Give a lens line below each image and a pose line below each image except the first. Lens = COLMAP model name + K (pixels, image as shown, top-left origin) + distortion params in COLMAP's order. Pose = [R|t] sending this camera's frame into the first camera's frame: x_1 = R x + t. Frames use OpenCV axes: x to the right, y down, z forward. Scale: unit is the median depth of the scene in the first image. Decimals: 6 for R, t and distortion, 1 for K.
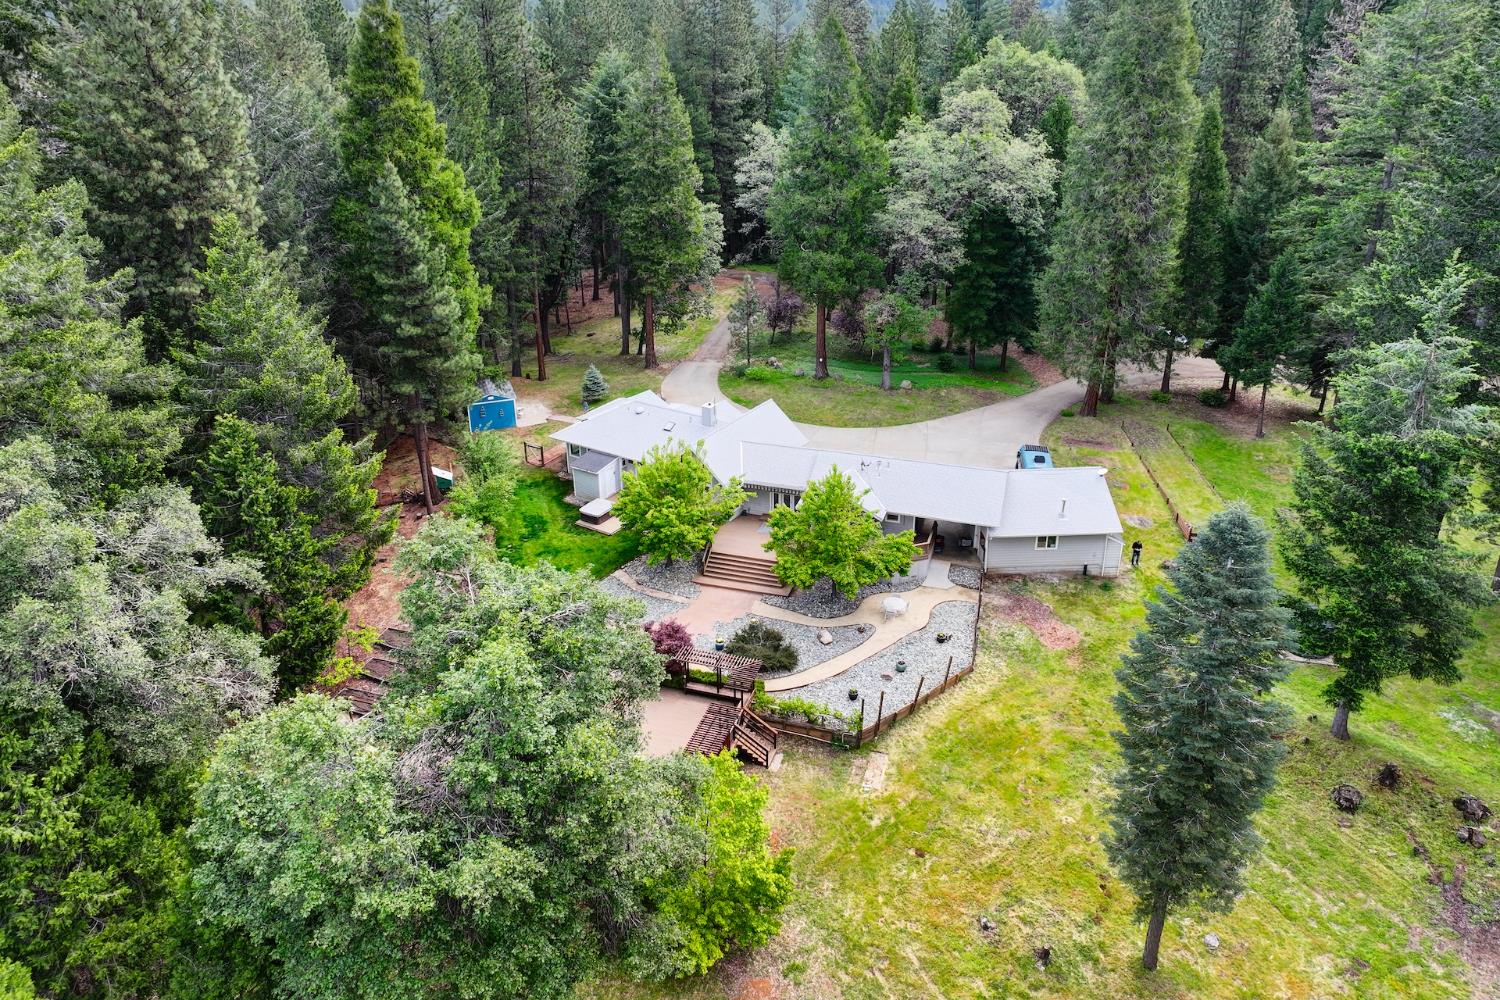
lens RADIAL K [[1076.9, 0, 779.6], [0, 1076.9, 482.1], [0, 0, 1]] dist [-0.013721, -0.001050]
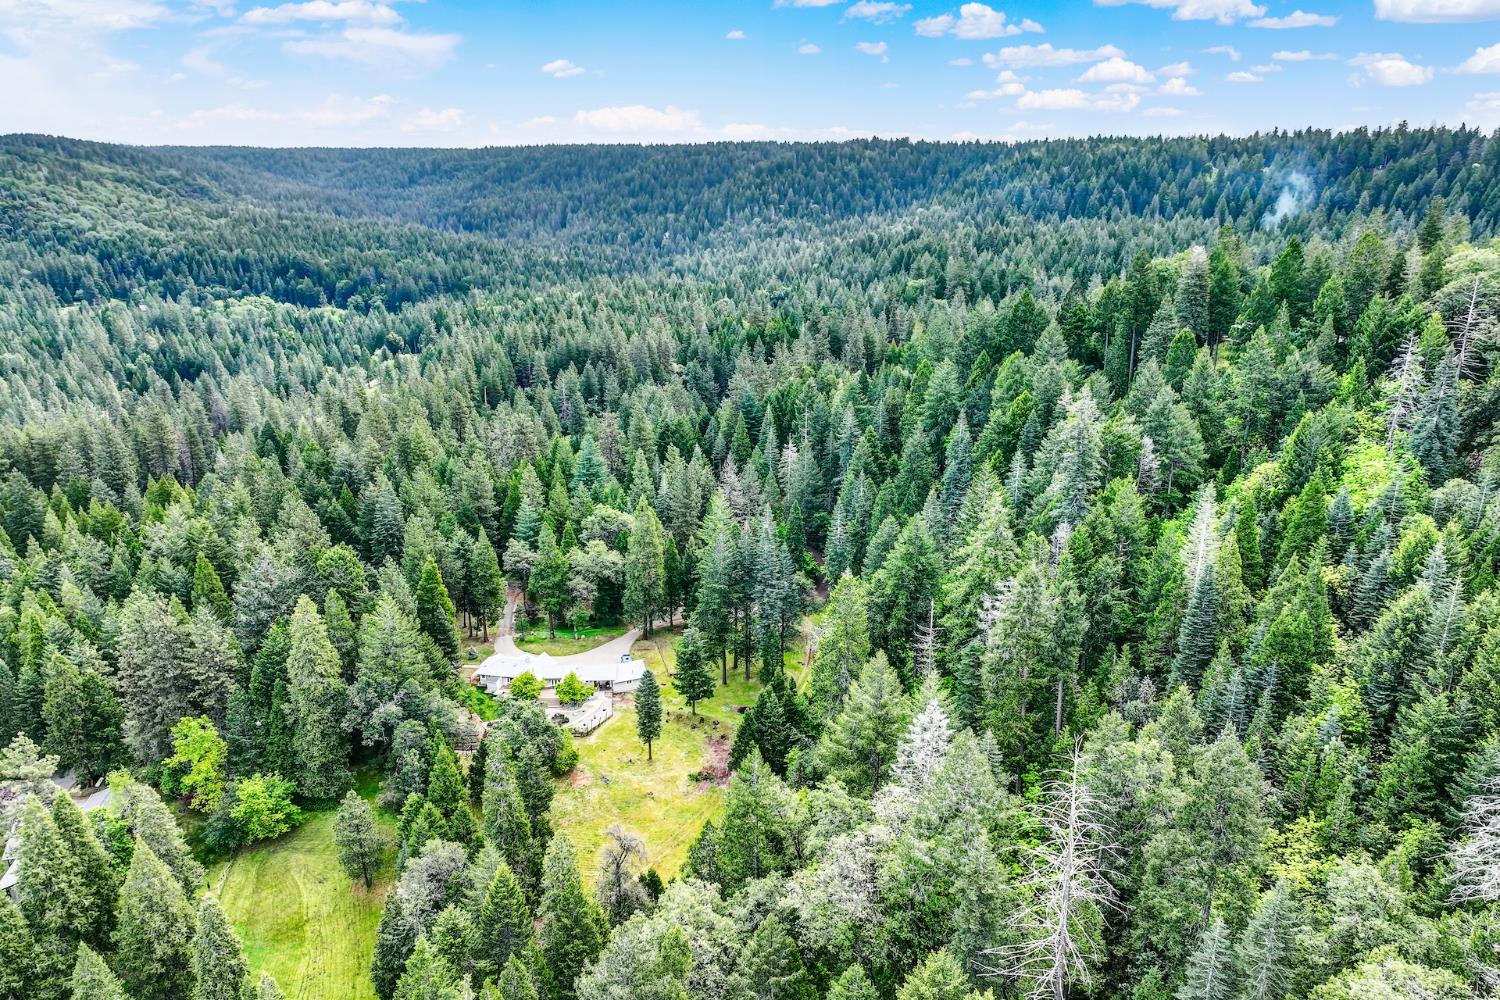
lens RADIAL K [[1076.9, 0, 779.6], [0, 1076.9, 482.1], [0, 0, 1]] dist [-0.013721, -0.001050]
pose [[0.941221, -0.091407, 0.325189, -0.345883], [0.141905, 0.980619, -0.135087, -0.039066], [-0.306538, 0.173293, 0.935951, -2.331450]]
